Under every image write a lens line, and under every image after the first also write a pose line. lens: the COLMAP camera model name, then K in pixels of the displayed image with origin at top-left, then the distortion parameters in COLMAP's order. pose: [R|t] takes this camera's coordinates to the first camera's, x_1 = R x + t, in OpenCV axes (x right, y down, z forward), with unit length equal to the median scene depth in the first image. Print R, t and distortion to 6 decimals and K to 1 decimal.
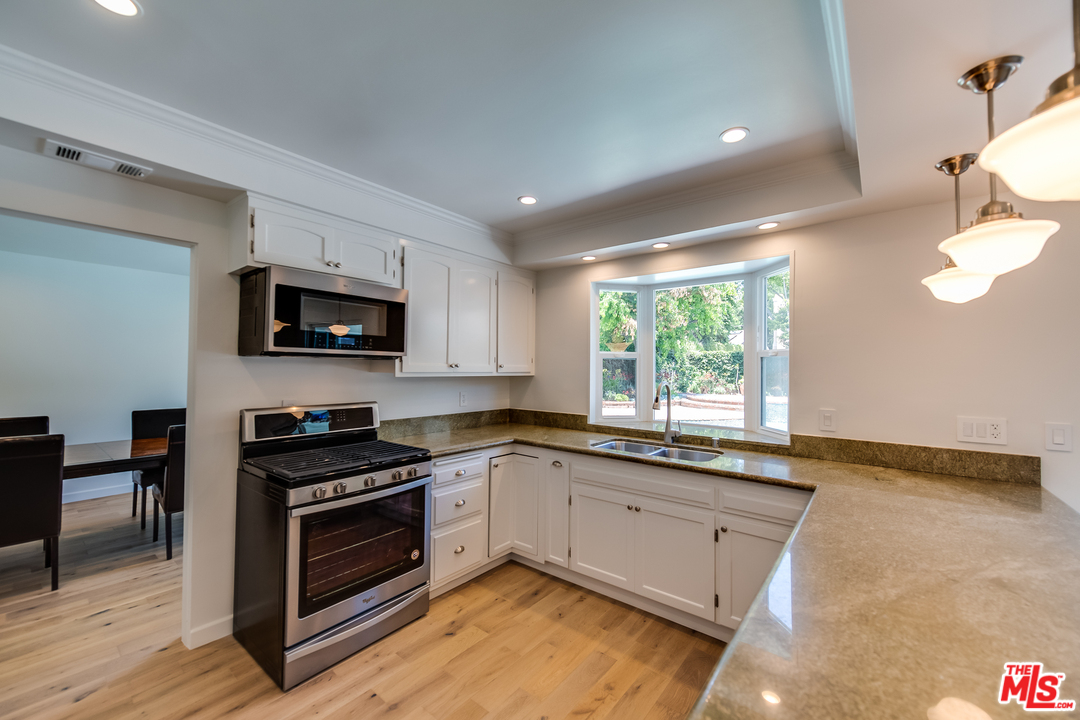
lens RADIAL K [[427.0, 0, 541.2], [0, 427.0, 359.2], [0, 0, 1]] dist [-0.000509, 0.000056]
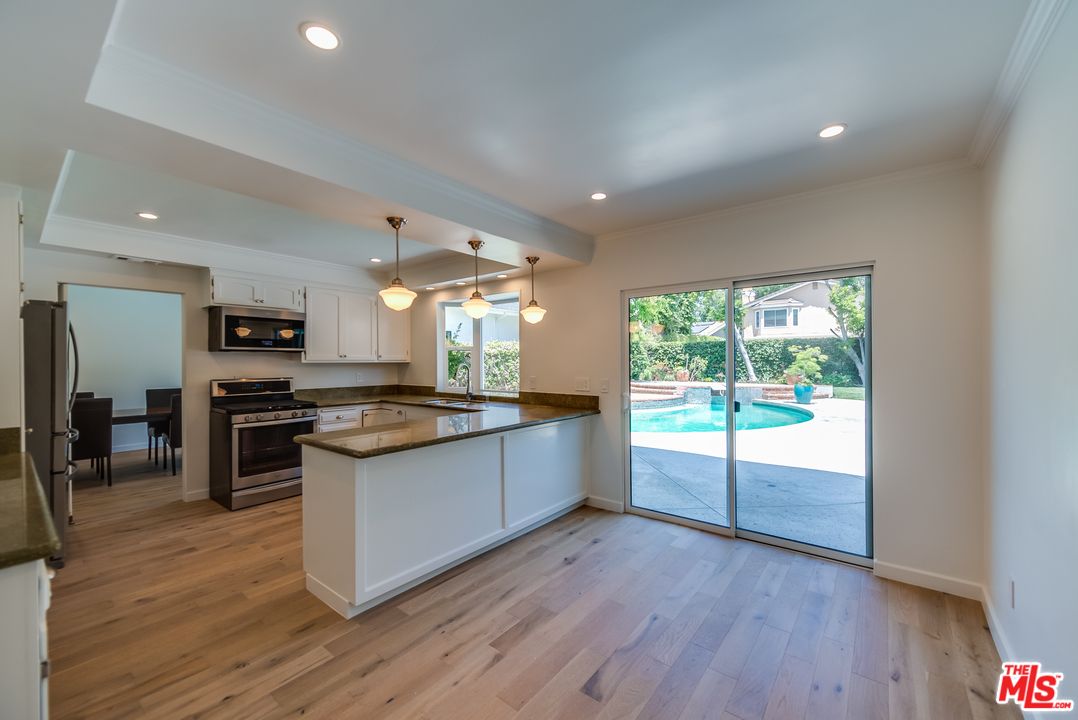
lens RADIAL K [[426.2, 0, 538.0], [0, 426.2, 360.9], [0, 0, 1]] dist [-0.000509, 0.000056]
pose [[0.999913, -0.013015, 0.002214, 0.610245], [0.012964, 0.999687, 0.021418, 0.009235], [-0.002492, -0.021388, 0.999768, -0.728898]]
